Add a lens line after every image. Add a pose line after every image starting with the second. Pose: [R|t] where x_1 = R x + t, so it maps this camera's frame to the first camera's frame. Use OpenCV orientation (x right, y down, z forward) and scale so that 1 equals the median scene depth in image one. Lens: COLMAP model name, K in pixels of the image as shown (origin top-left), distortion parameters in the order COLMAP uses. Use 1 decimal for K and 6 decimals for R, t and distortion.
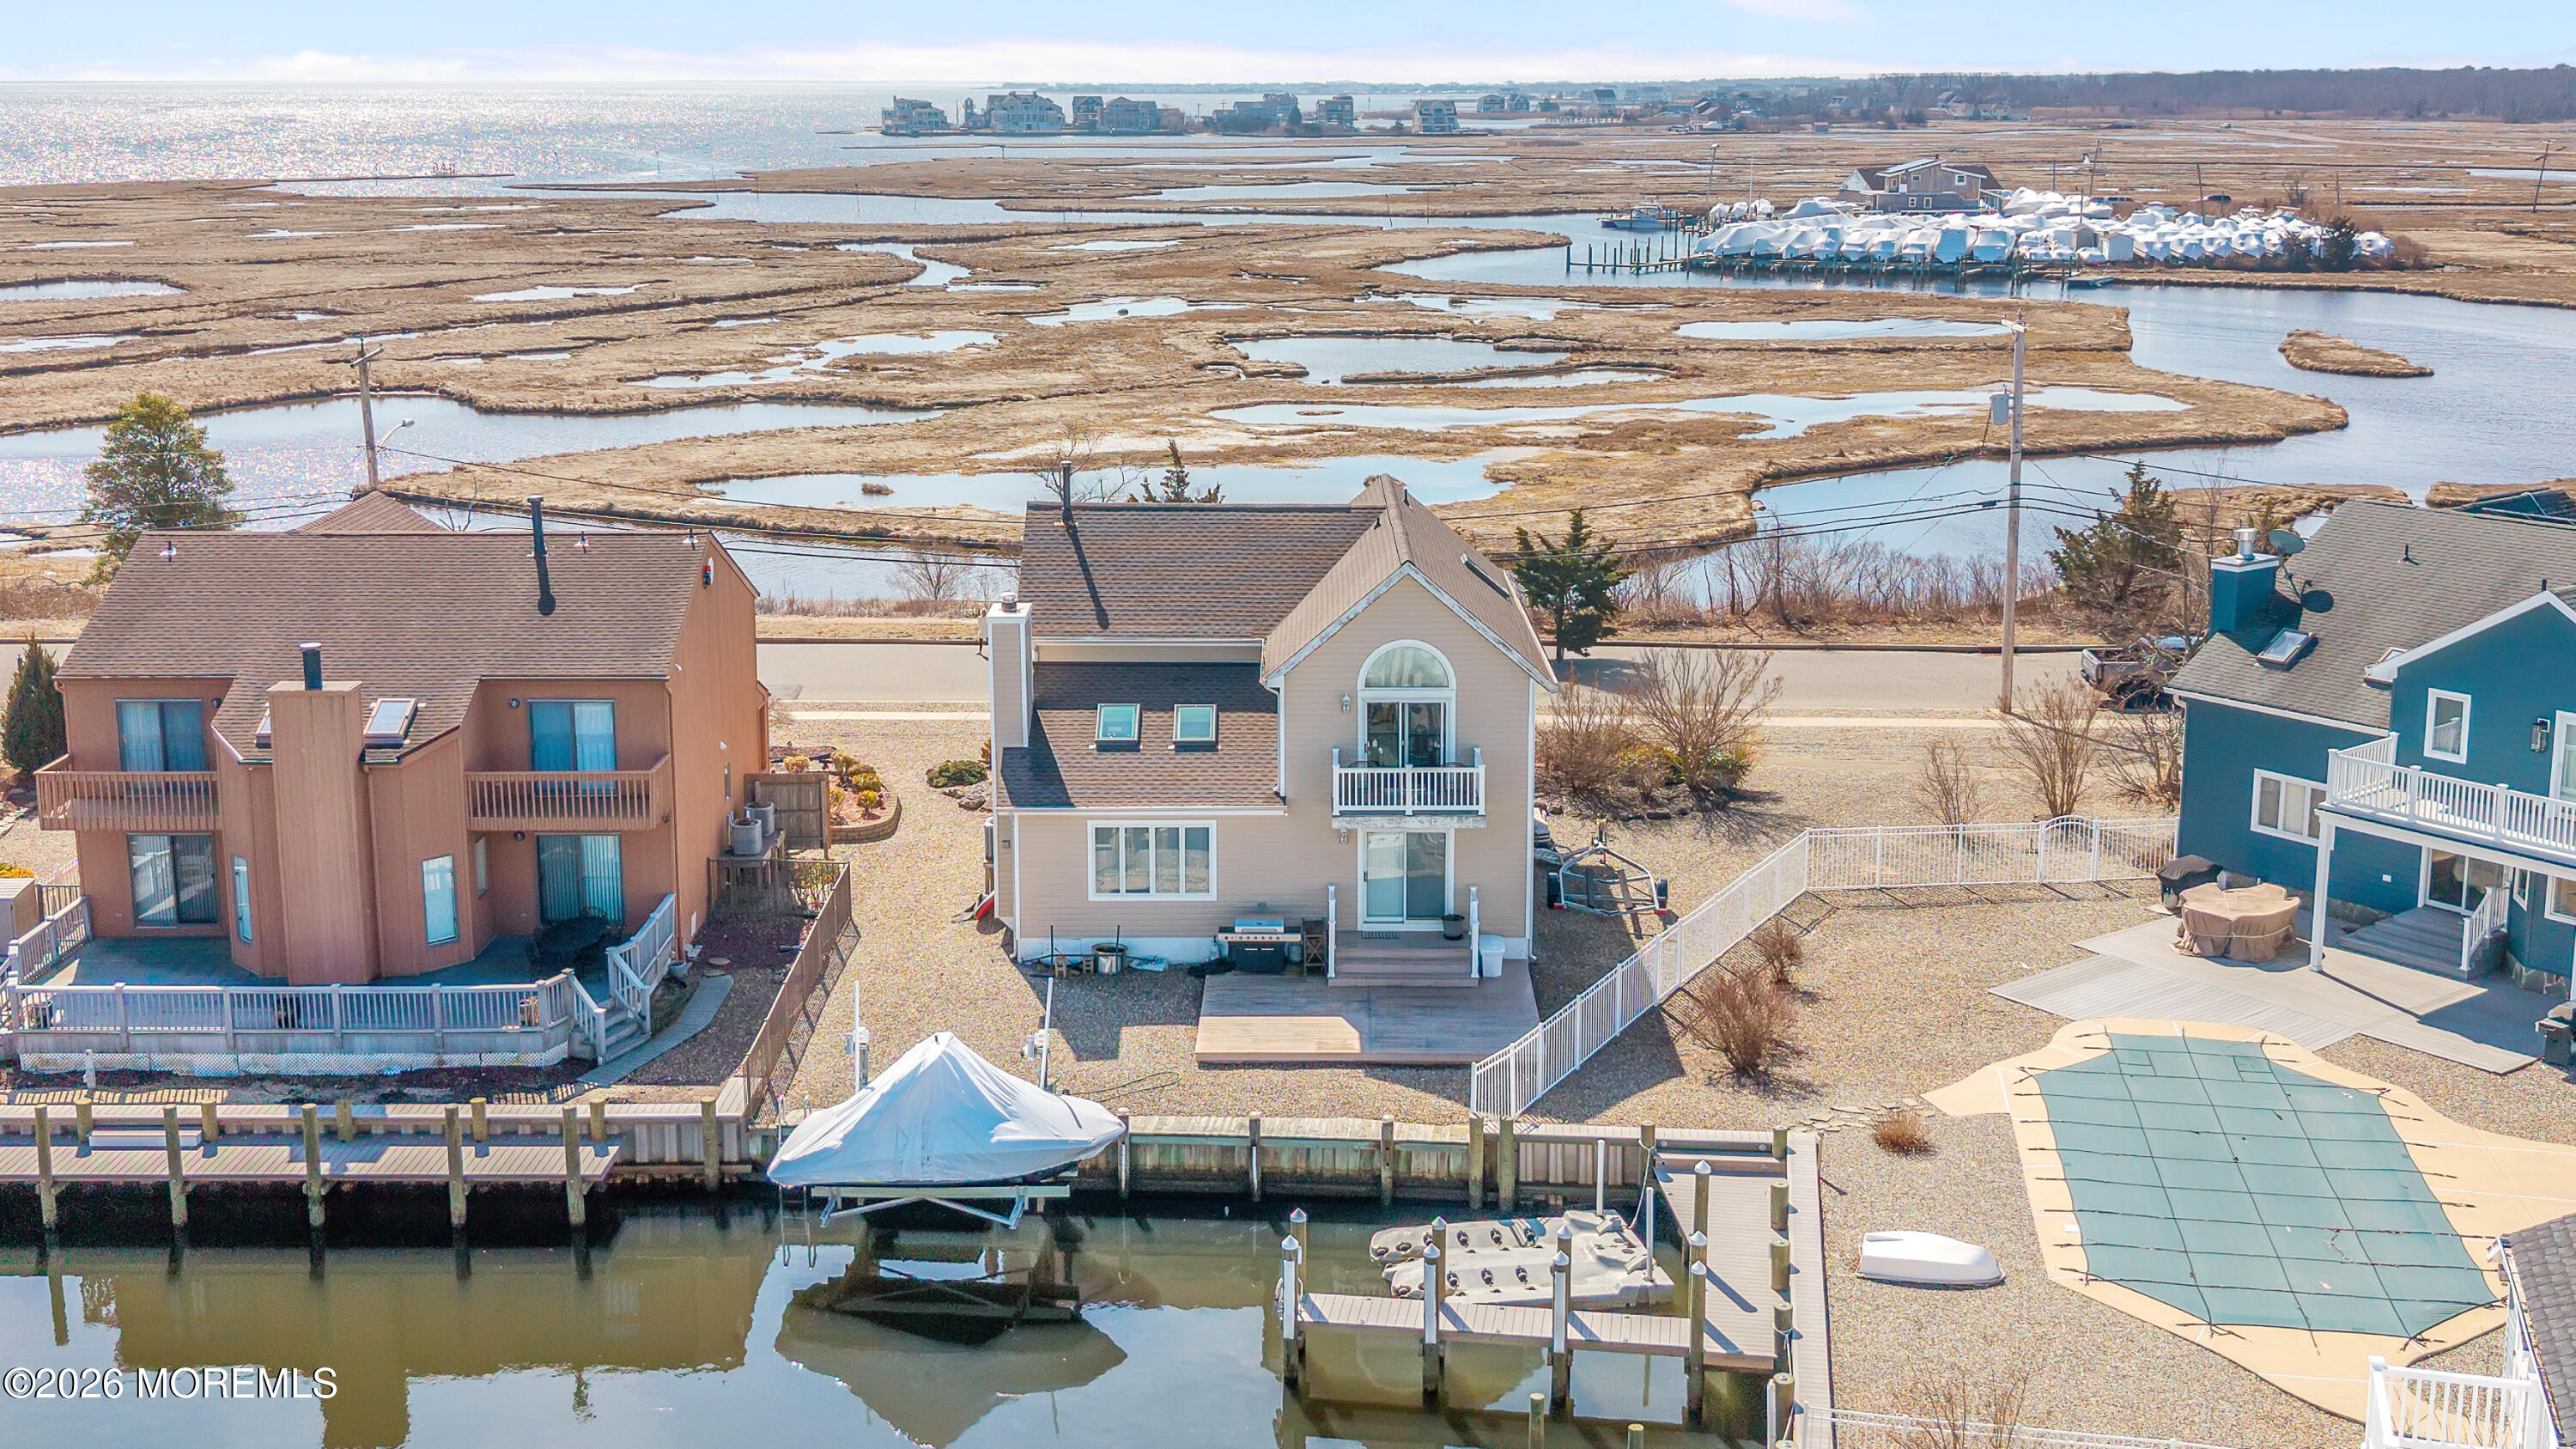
lens RADIAL K [[2744.2, 0, 1288.0], [0, 2744.2, 724.5], [0, 0, 1]] dist [0.050798, -0.000282]
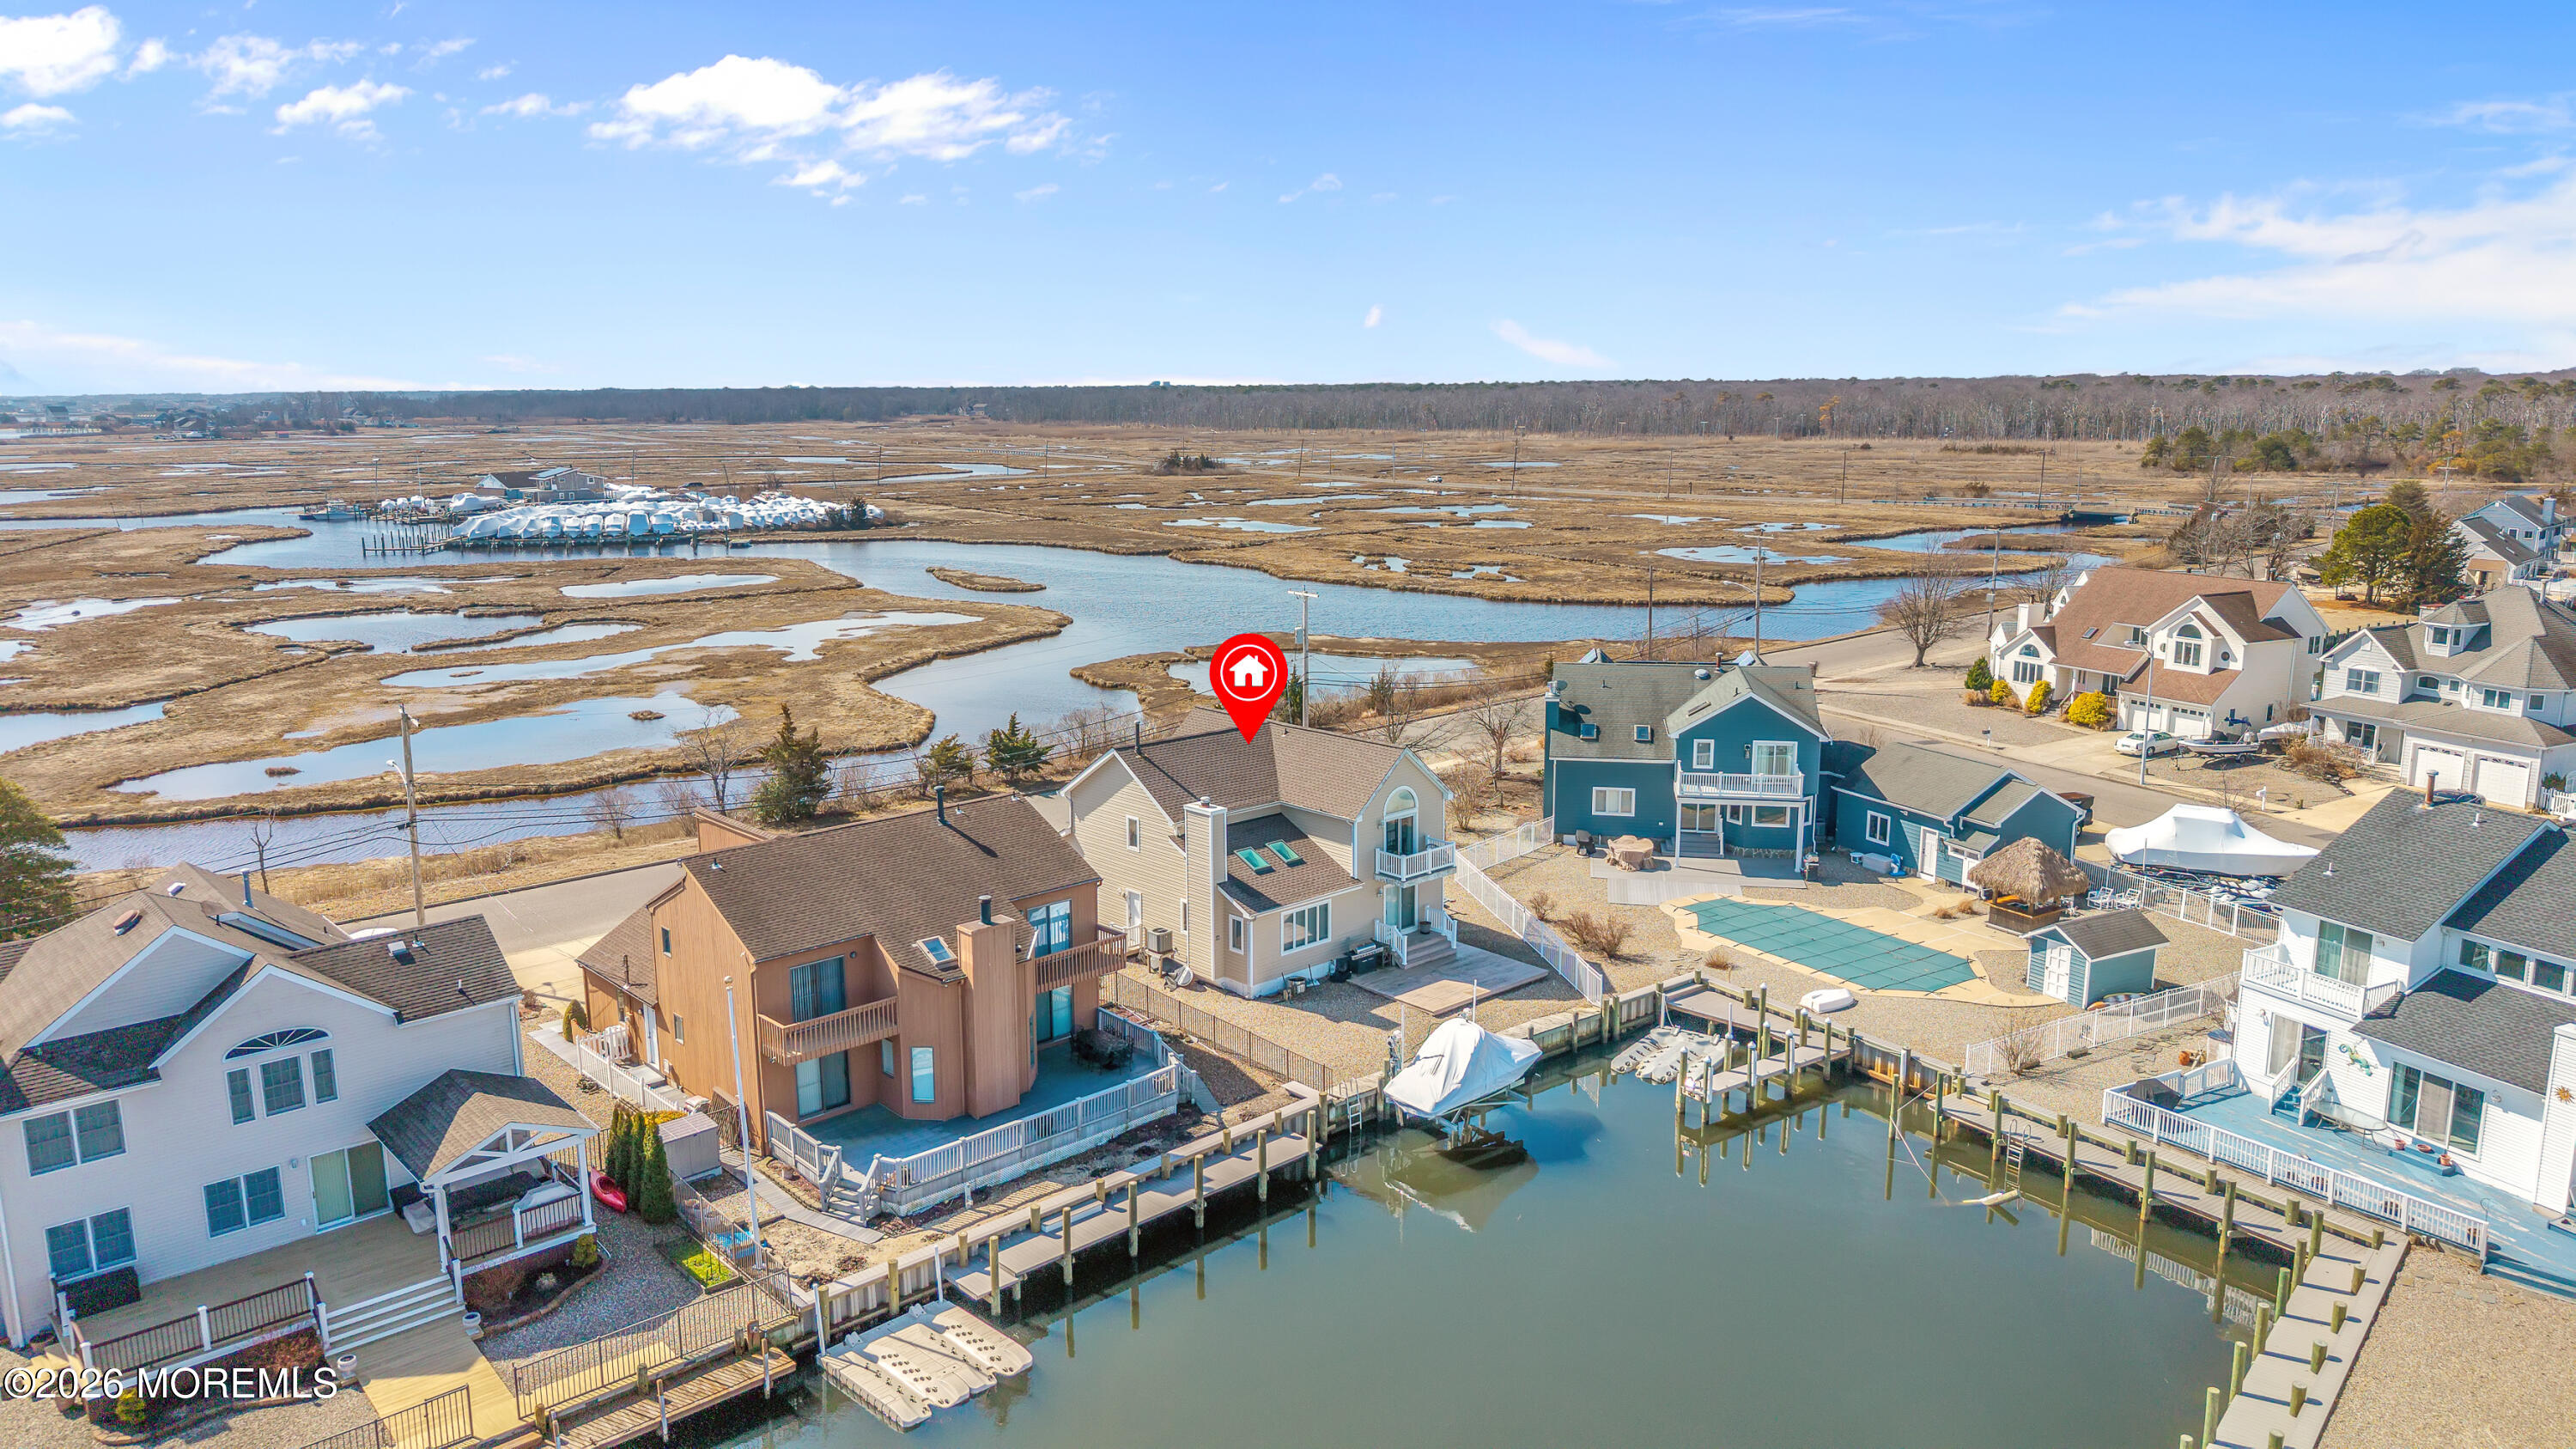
lens RADIAL K [[1731.6, 0, 1288.0], [0, 1731.6, 724.5], [0, 0, 1]] dist [0.022537, -0.001731]
pose [[0.727658, -0.132412, 0.673038, -0.395855], [0.159525, 0.986955, 0.021701, -0.053796], [-0.667132, 0.091576, 0.739290, 0.065028]]
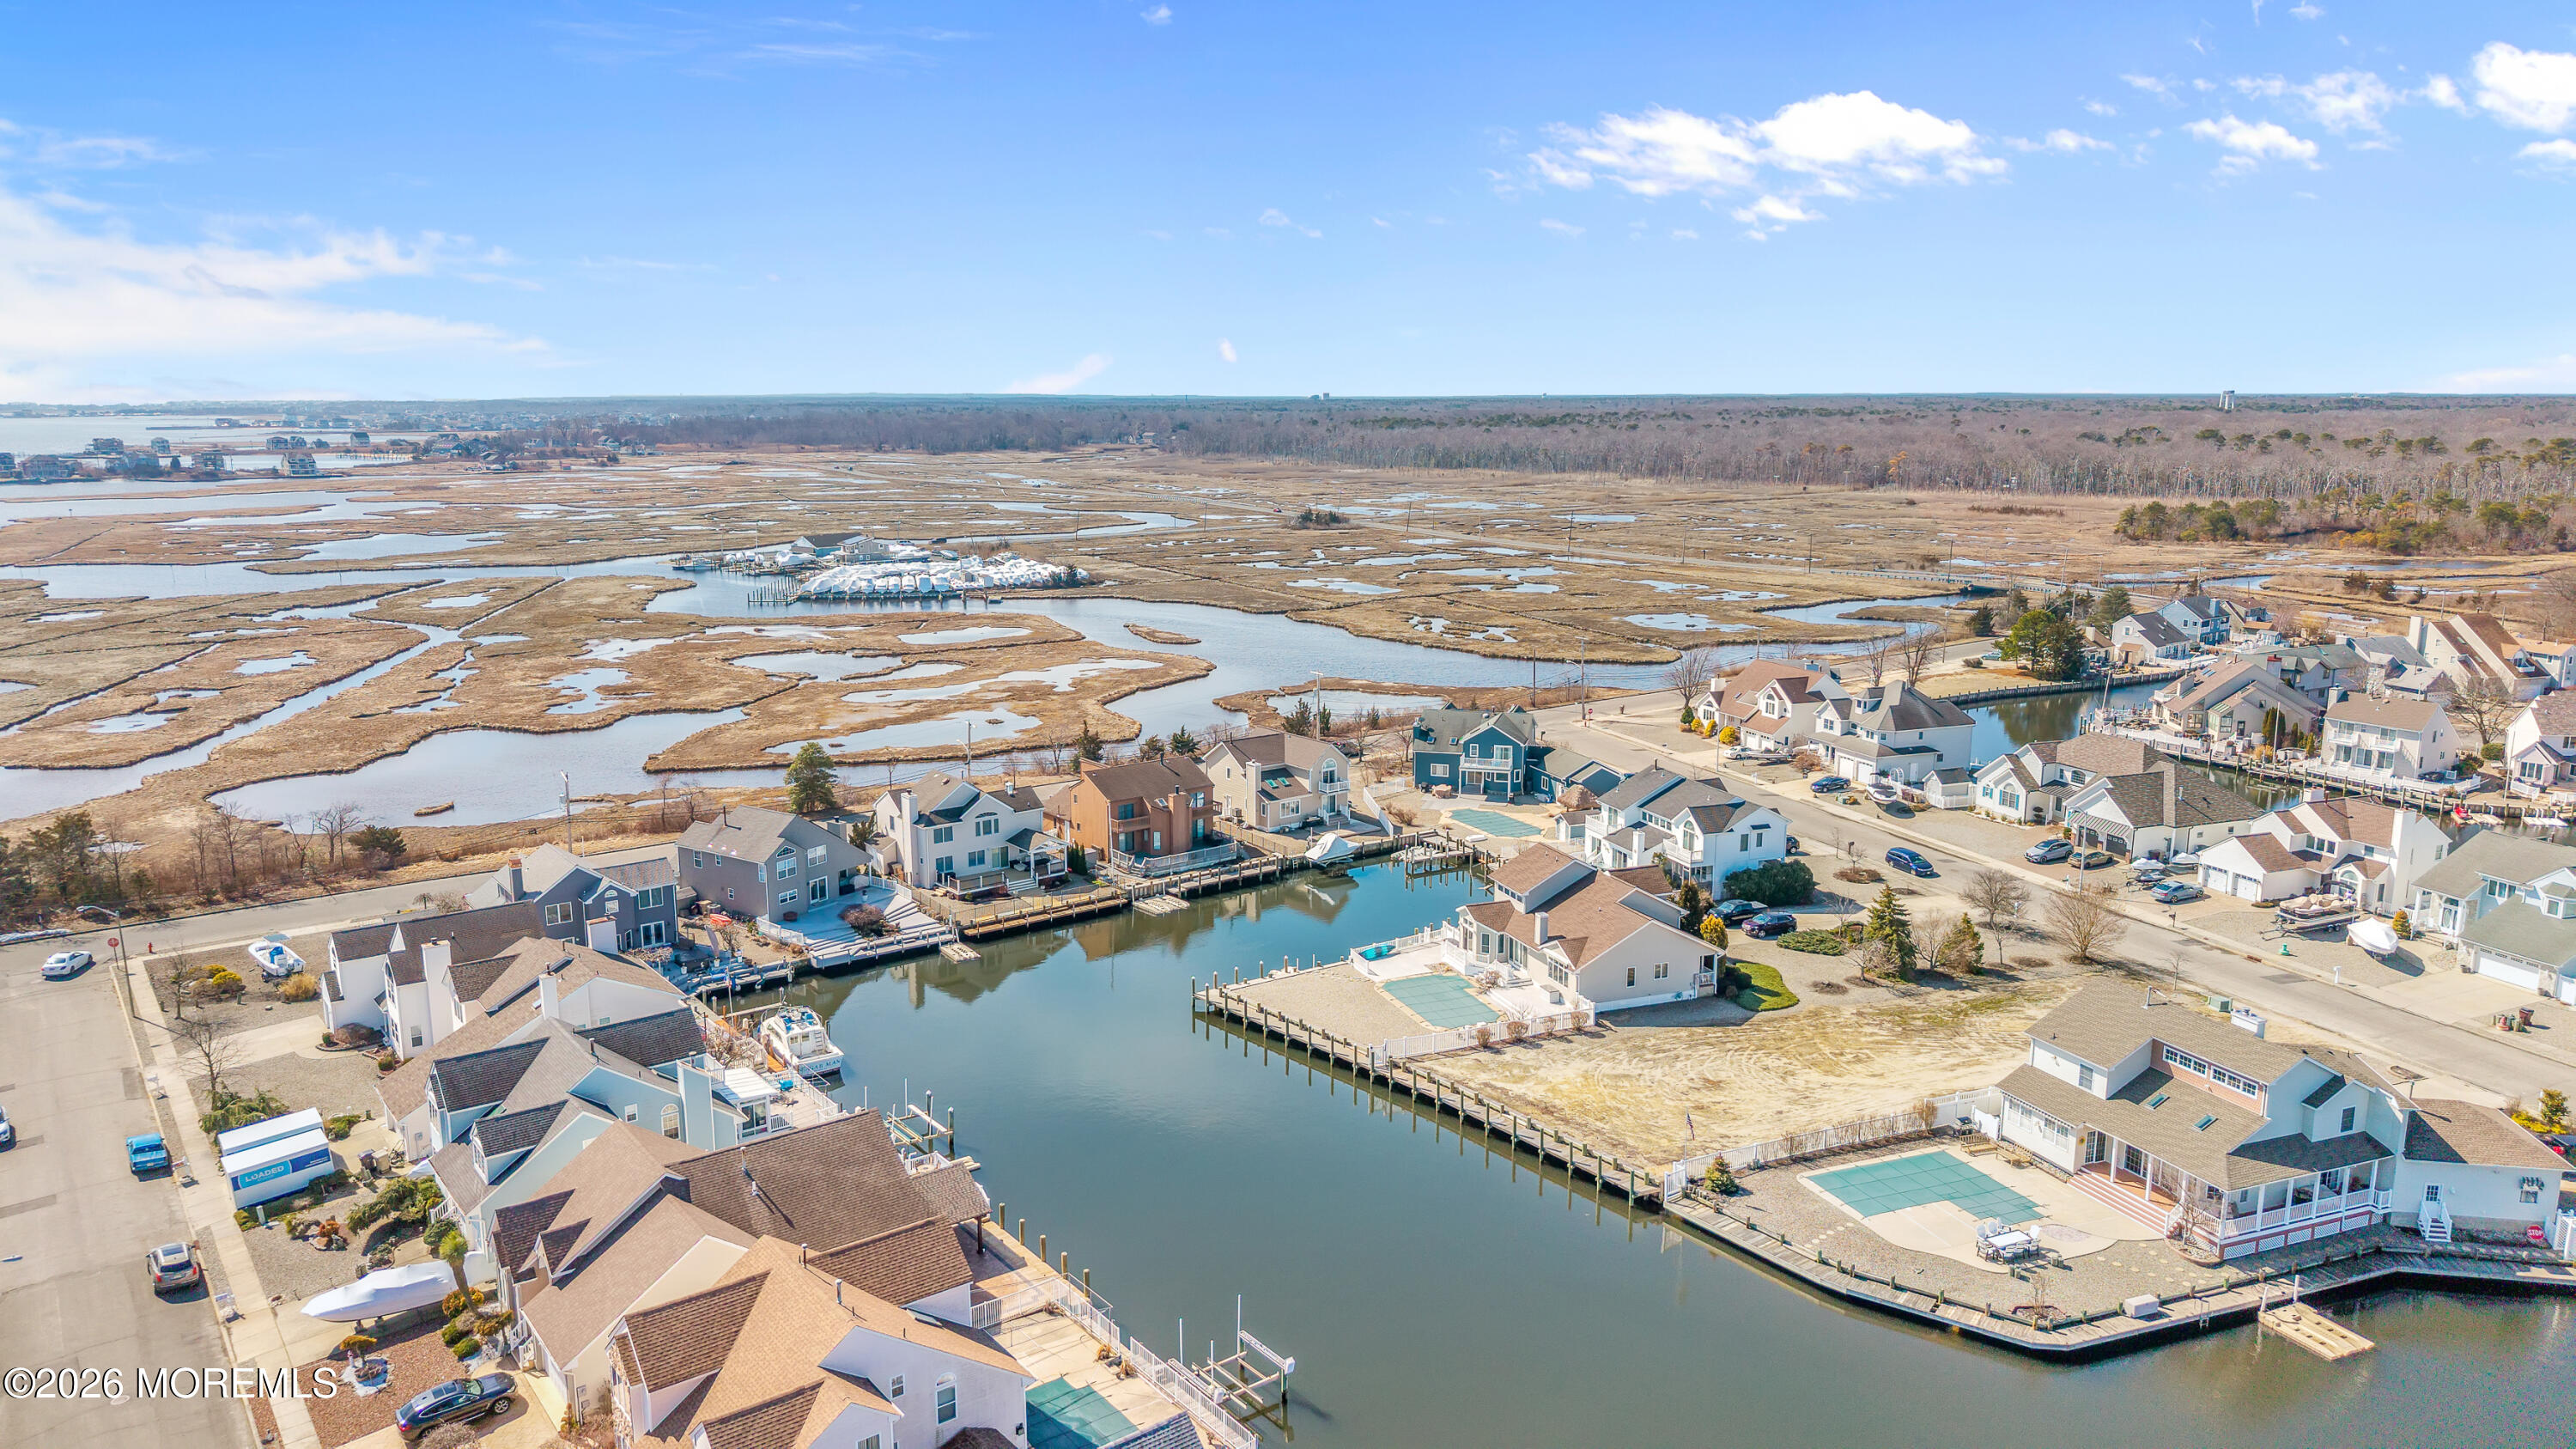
lens RADIAL K [[1731.6, 0, 1288.0], [0, 1731.6, 724.5], [0, 0, 1]] dist [0.022537, -0.001731]
pose [[0.787284, -0.113848, 0.605988, -0.945153], [0.138563, 0.990335, 0.006039, -0.059019], [-0.600819, 0.079213, 0.795451, -0.743011]]
